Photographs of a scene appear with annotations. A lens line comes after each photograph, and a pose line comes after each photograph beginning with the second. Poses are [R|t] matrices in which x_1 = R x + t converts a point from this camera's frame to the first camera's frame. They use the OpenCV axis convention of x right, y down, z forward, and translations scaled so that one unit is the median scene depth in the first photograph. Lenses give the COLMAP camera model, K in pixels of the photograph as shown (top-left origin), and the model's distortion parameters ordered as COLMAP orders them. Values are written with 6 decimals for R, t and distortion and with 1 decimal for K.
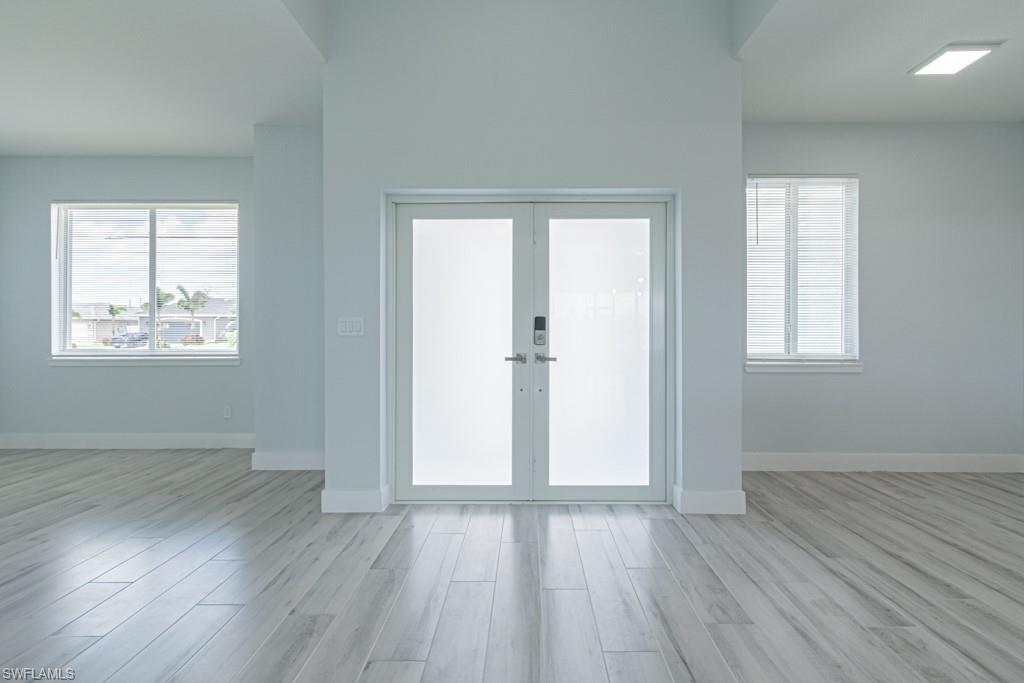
lens RADIAL K [[474.0, 0, 516.9], [0, 474.0, 329.8], [0, 0, 1]] dist [0.006921, -0.002992]
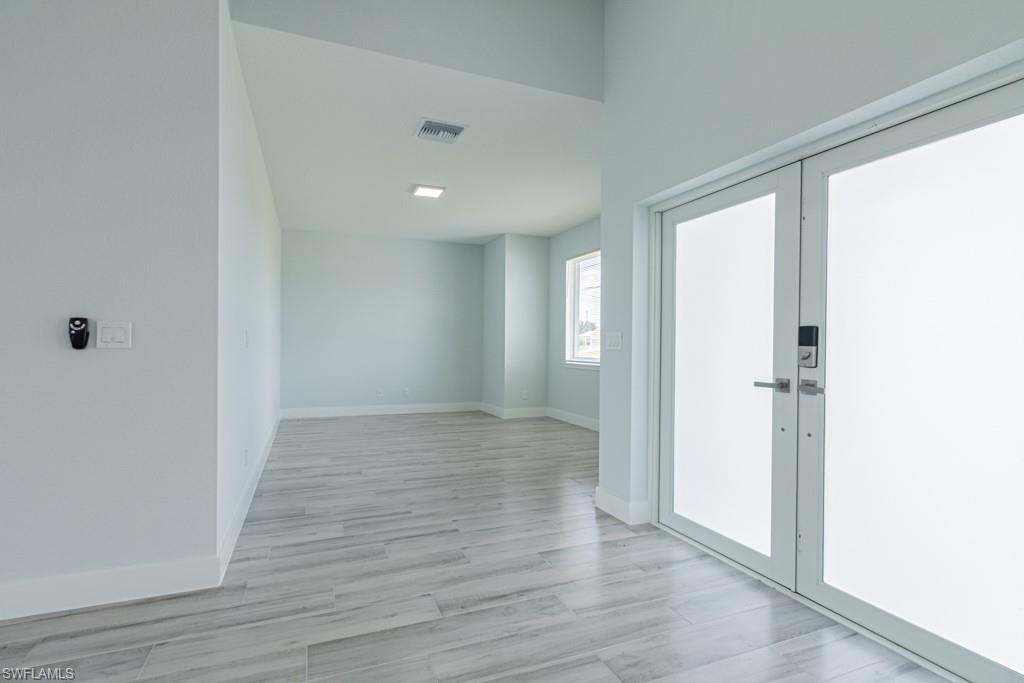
lens RADIAL K [[474.0, 0, 509.1], [0, 474.0, 348.5], [0, 0, 1]] dist [0.006921, -0.002992]
pose [[0.401405, 0.012492, -0.915815, 0.492463], [-0.006003, 0.999921, 0.011008, -0.000635], [0.915881, 0.001079, 0.401449, 0.335223]]
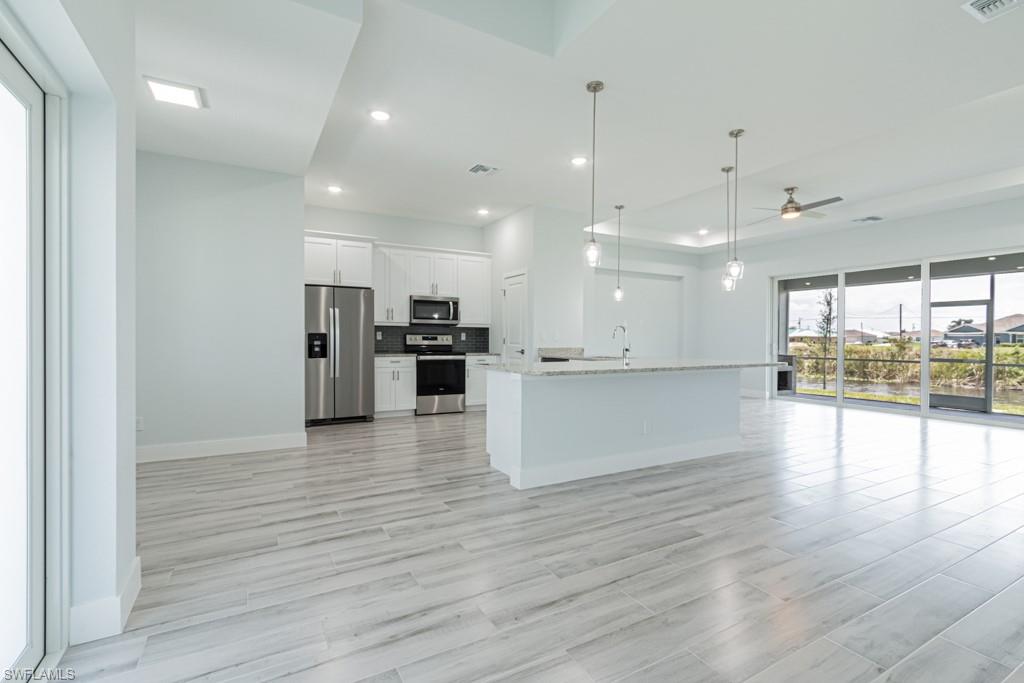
lens RADIAL K [[474.0, 0, 504.7], [0, 474.0, 340.6], [0, 0, 1]] dist [0.006921, -0.002992]
pose [[-0.491727, -0.005624, 0.870731, -0.415013], [-0.003871, 0.999983, 0.004272, 0.000674], [-0.870741, -0.001270, -0.491741, 0.813109]]
